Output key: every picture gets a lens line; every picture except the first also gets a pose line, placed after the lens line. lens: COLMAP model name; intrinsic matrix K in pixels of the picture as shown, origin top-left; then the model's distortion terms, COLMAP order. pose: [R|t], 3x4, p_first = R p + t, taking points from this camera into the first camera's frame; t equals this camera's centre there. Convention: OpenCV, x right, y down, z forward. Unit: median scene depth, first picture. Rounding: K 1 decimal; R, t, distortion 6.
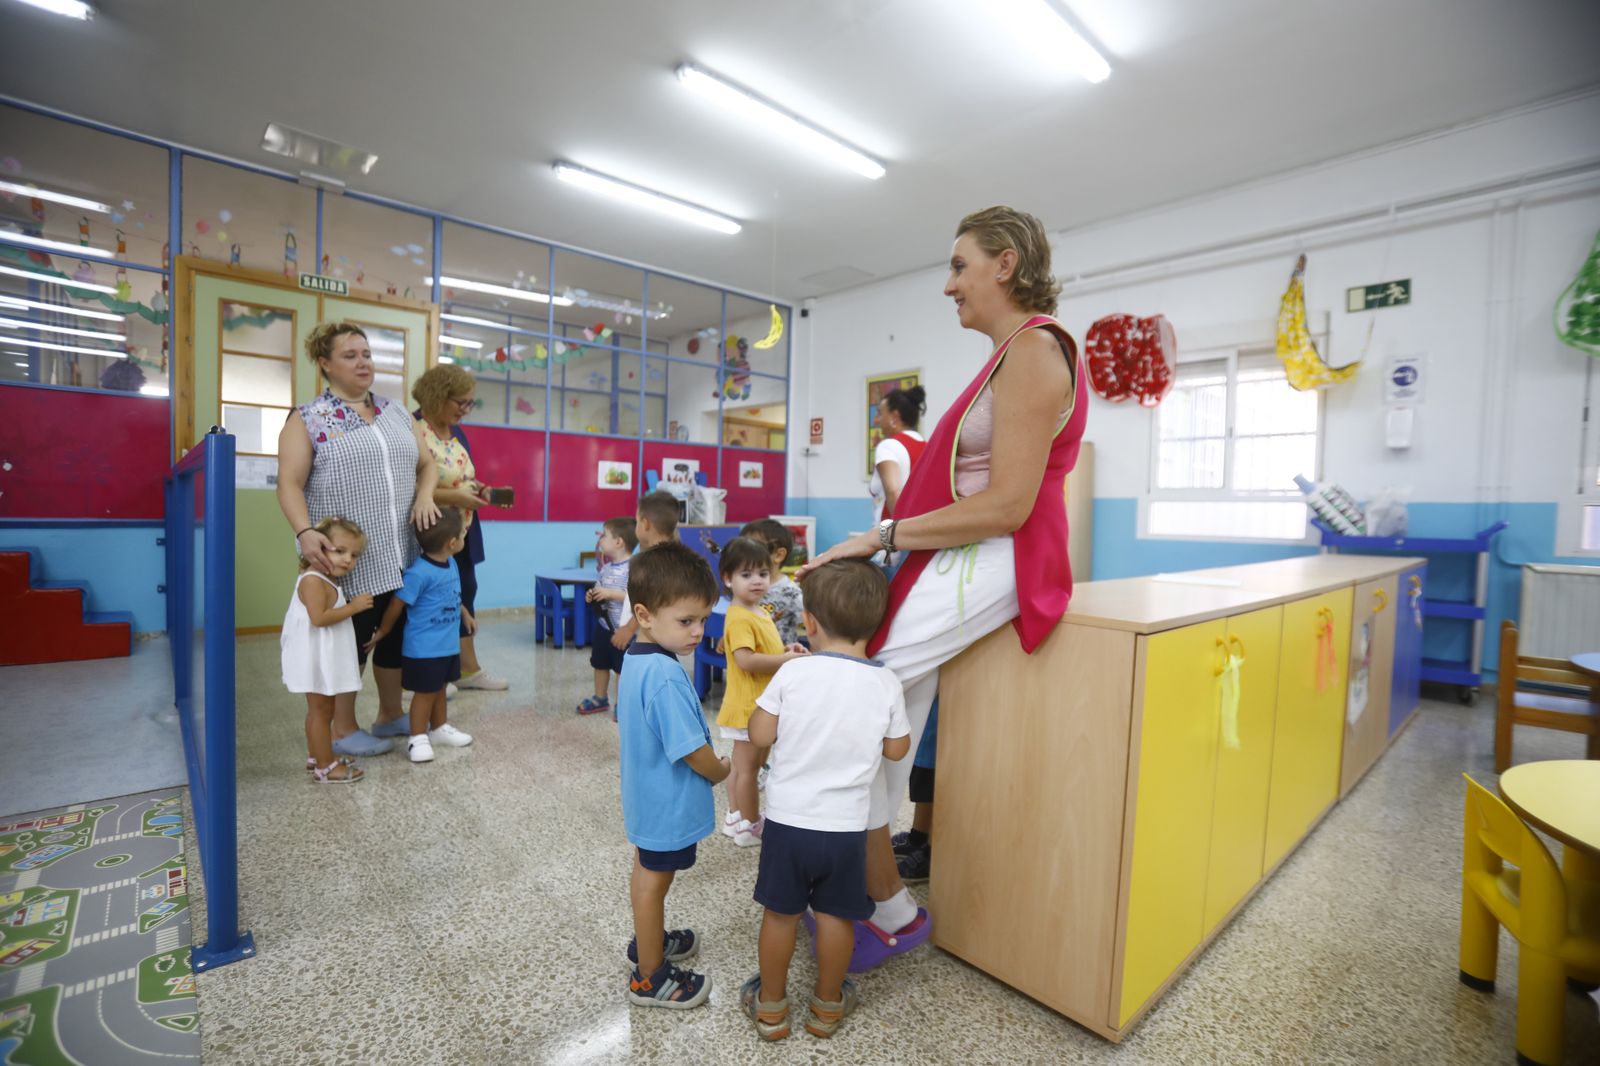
lens RADIAL K [[728.0, 0, 792.3], [0, 728.0, 538.3], [0, 0, 1]] dist [-0.081044, 0.034448]
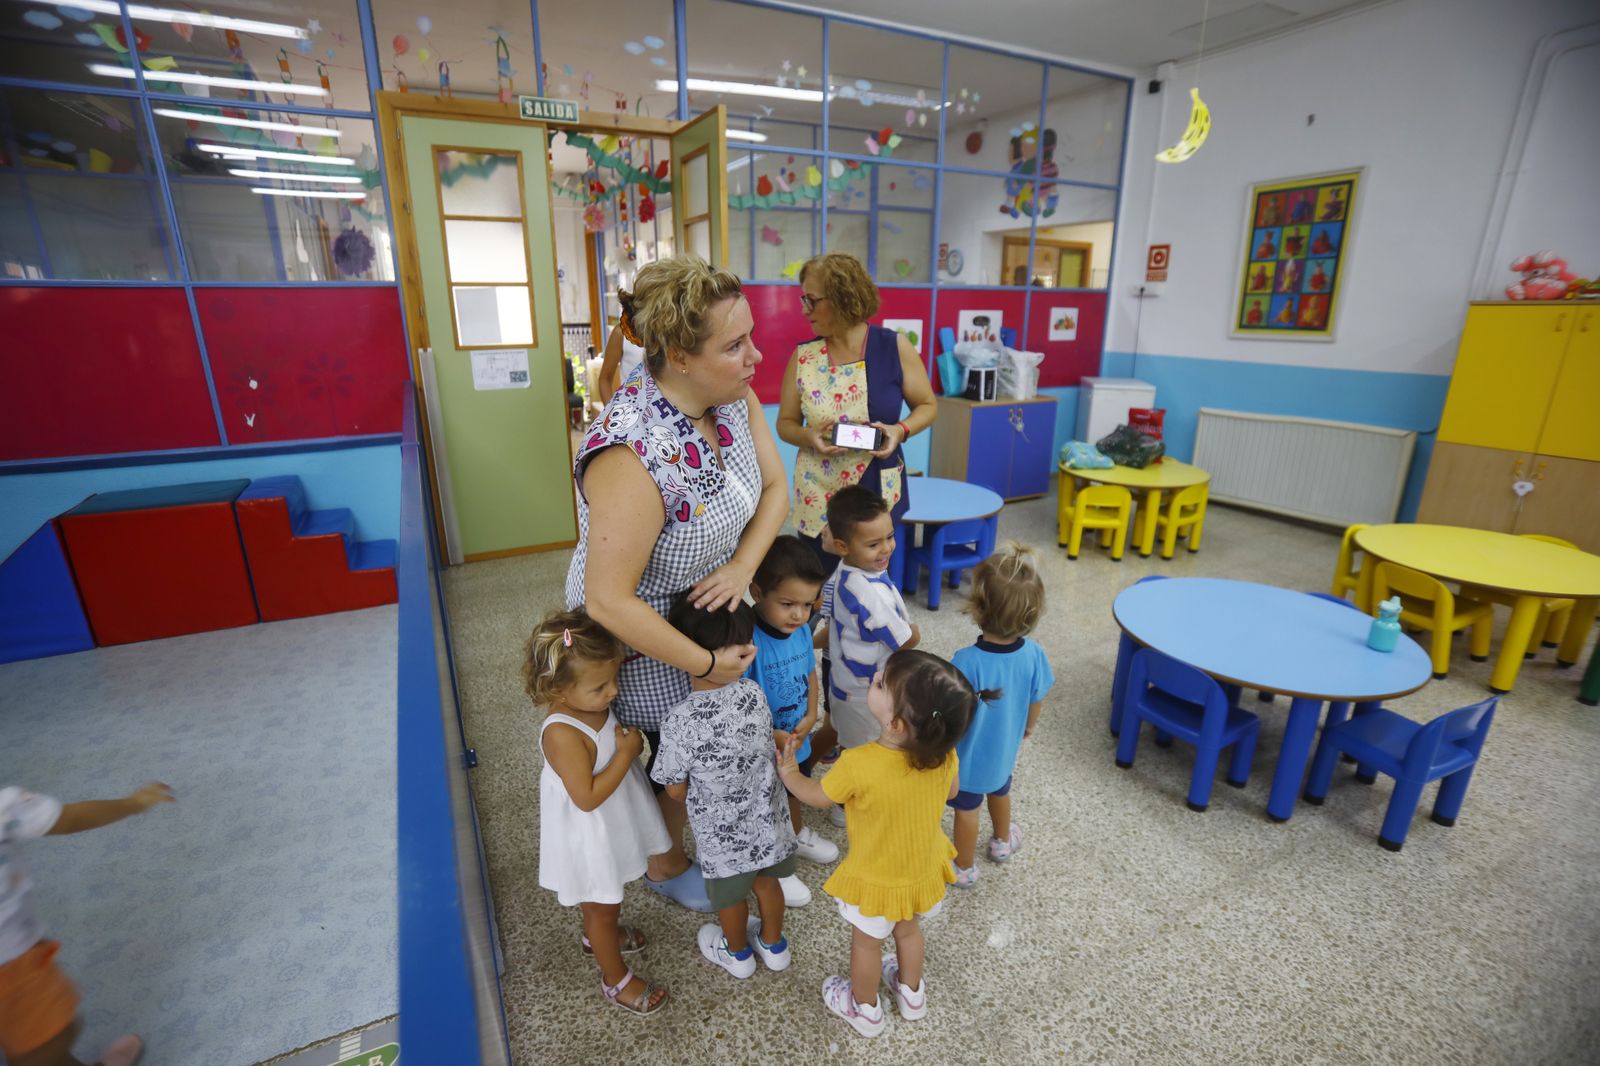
lens RADIAL K [[728.0, 0, 792.3], [0, 728.0, 538.3], [0, 0, 1]] dist [-0.081044, 0.034448]
pose [[0.963247, 0.058993, -0.262060, -0.138413], [0.012986, 0.964218, 0.264792, -0.083562], [0.268304, -0.258463, 0.928014, 0.181181]]
